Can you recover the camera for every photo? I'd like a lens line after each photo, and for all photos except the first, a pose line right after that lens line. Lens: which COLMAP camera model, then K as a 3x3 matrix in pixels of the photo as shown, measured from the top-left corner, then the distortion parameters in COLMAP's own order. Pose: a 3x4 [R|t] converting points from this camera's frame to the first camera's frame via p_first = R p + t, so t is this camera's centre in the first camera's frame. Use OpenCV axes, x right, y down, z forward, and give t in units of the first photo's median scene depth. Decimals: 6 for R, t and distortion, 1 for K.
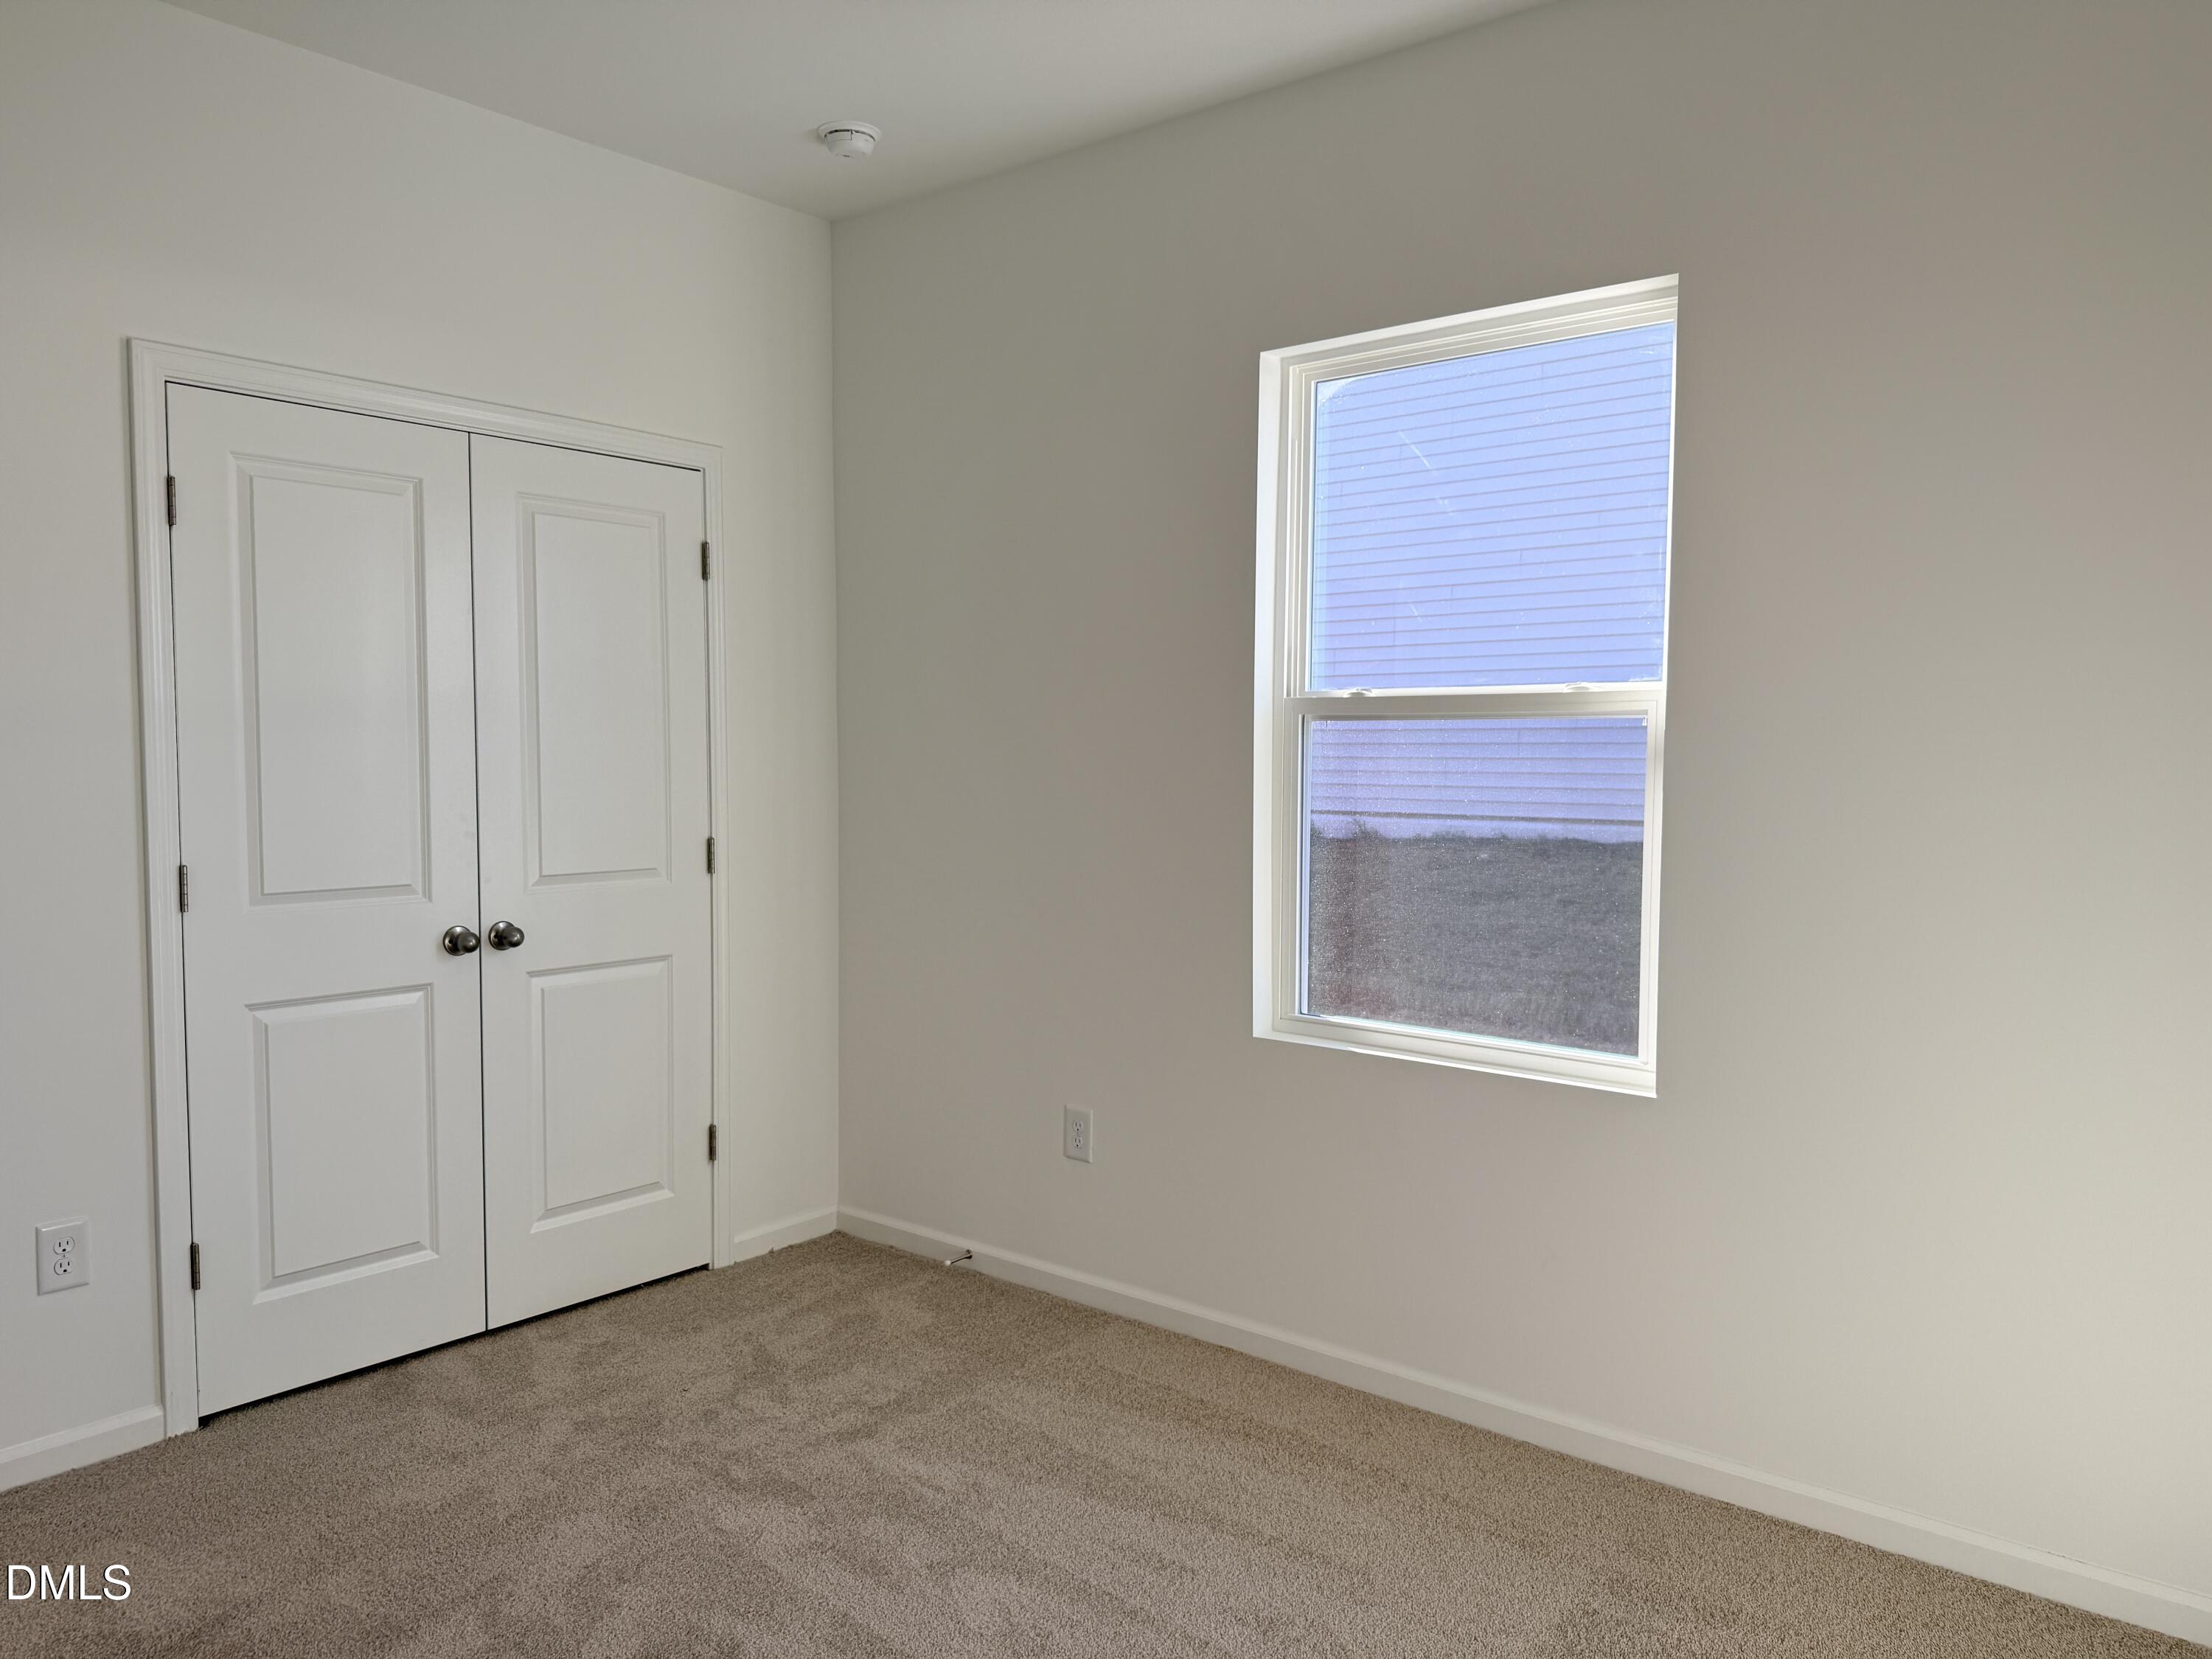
lens RADIAL K [[1576.5, 0, 1133.7], [0, 1576.5, 828.9], [0, 0, 1]] dist [0.048723, -0.054524]
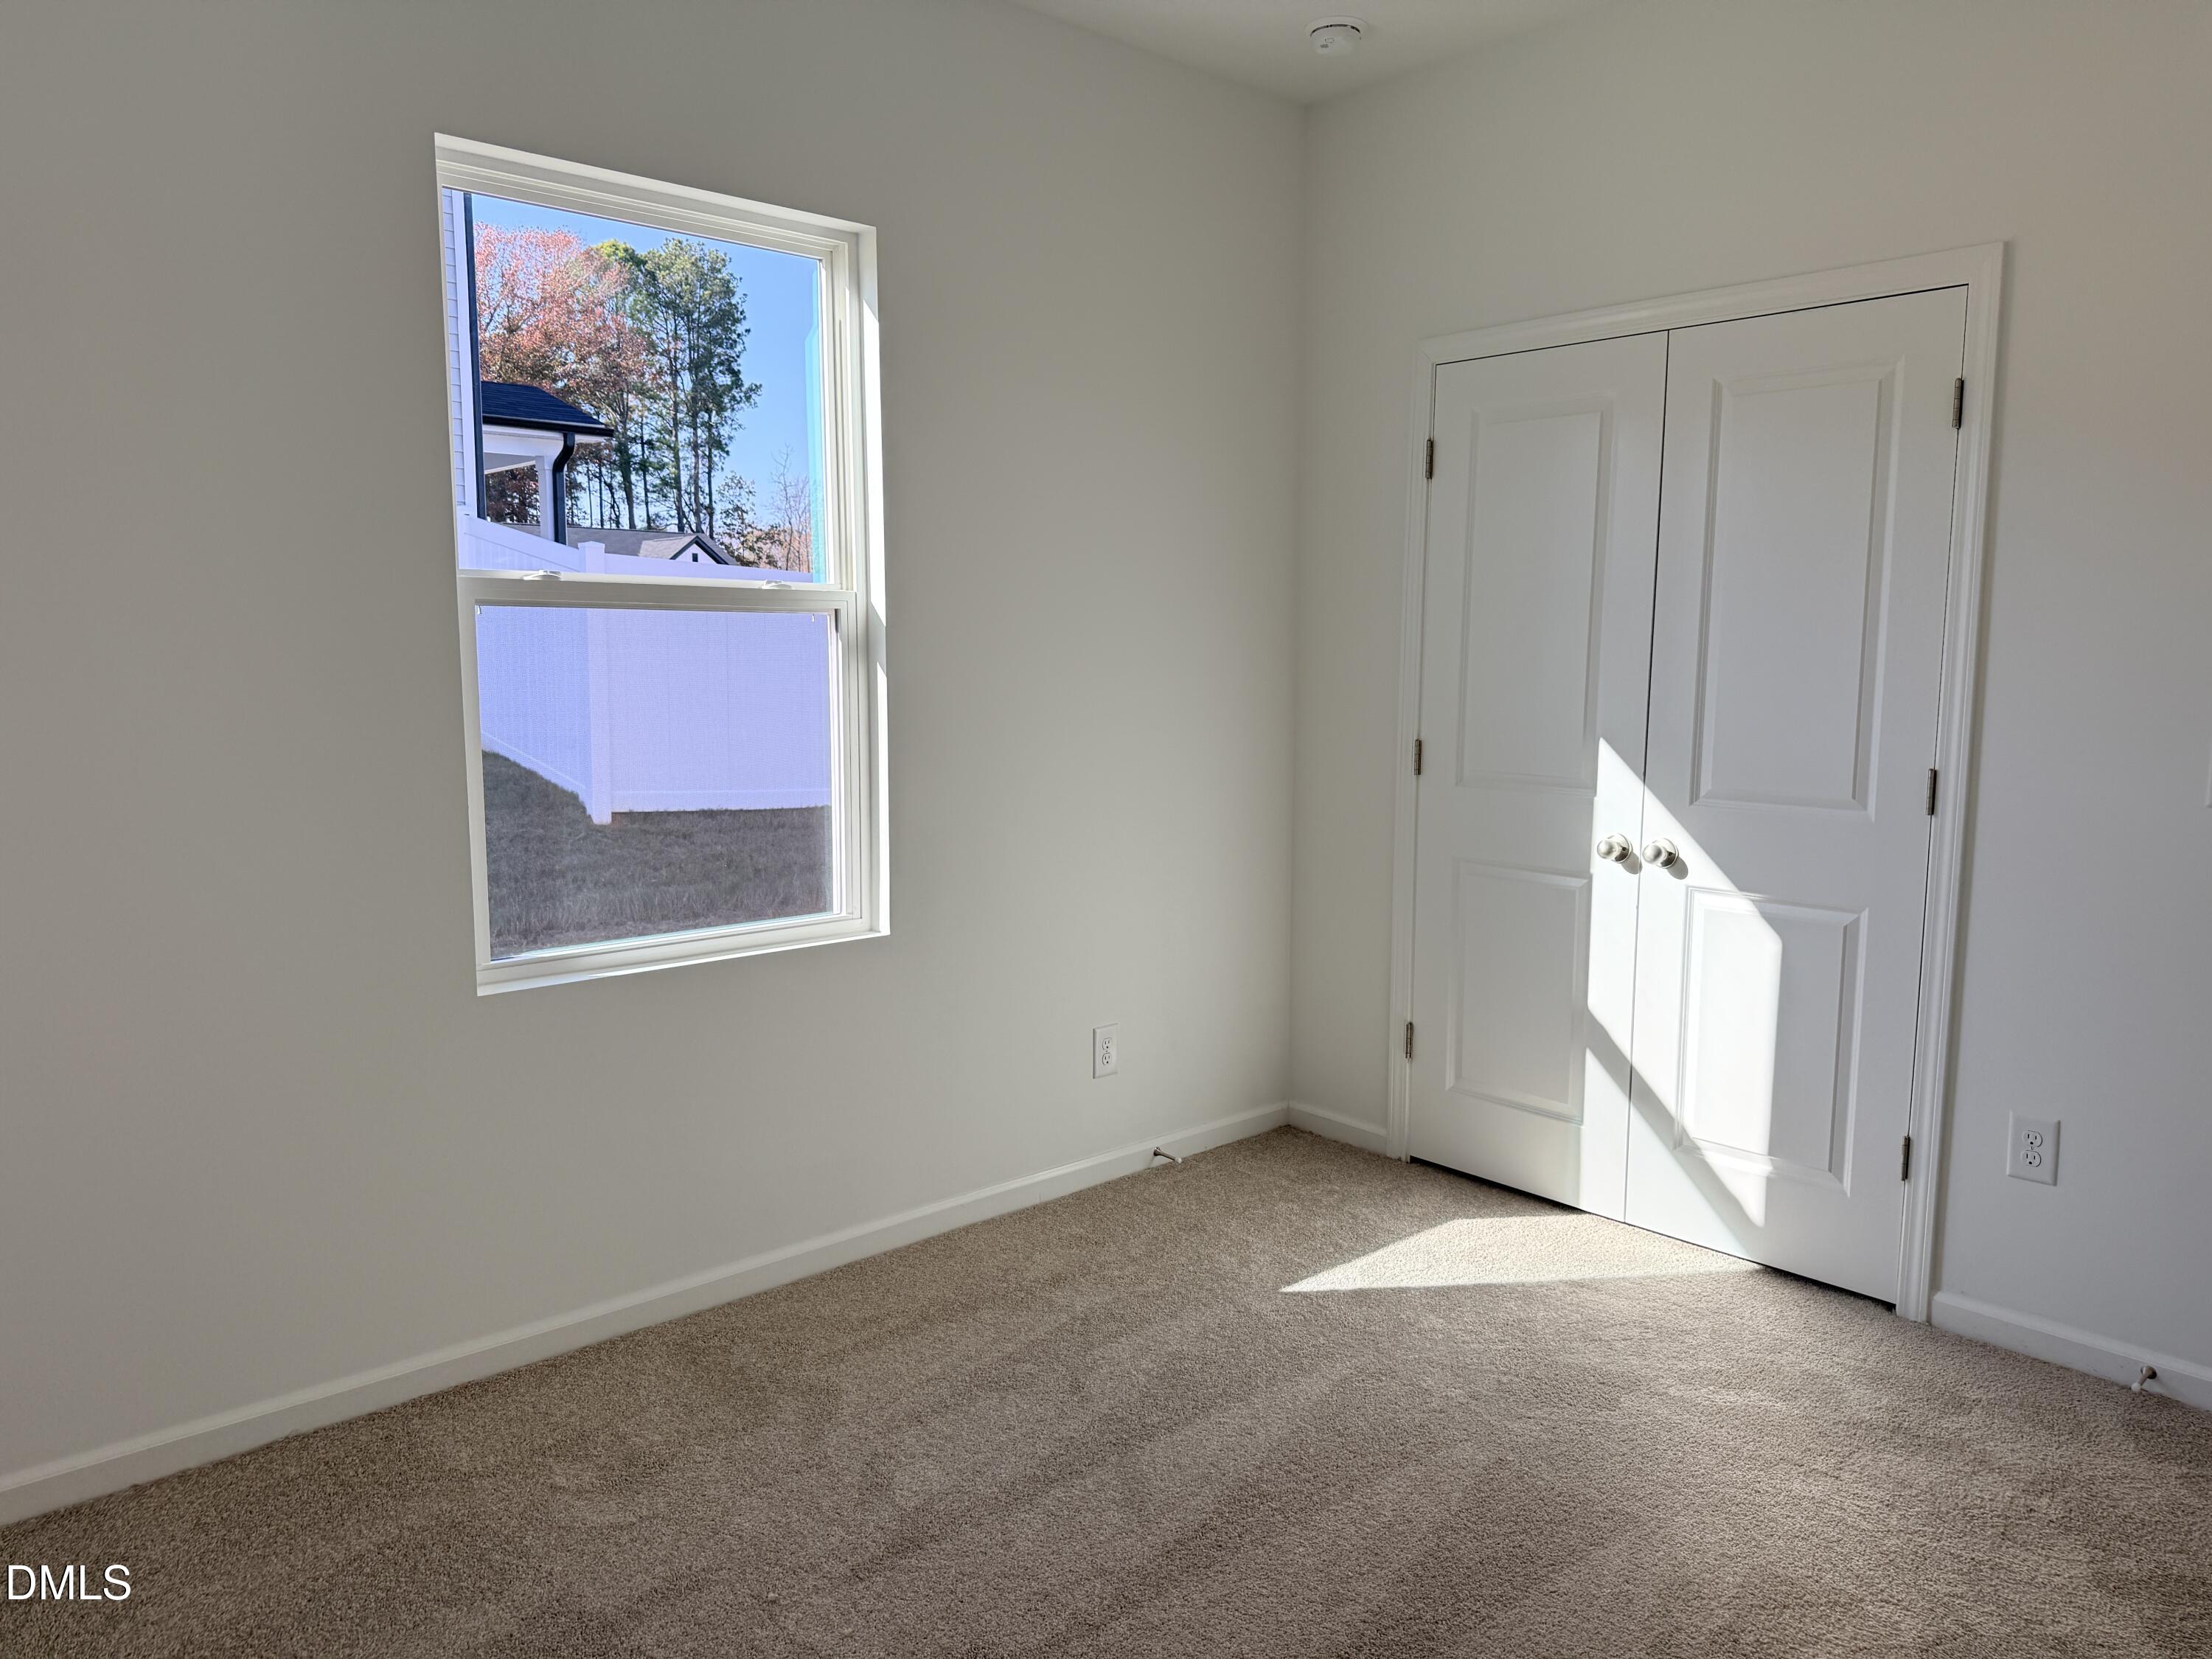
lens RADIAL K [[1671.9, 0, 1102.7], [0, 1671.9, 858.2], [0, 0, 1]] dist [0.005132, 0.001085]
pose [[0.128460, -0.139077, 0.981914, -0.744995], [0.055747, 0.989565, 0.132867, -0.037363], [-0.990147, 0.037671, 0.134873, 0.577458]]
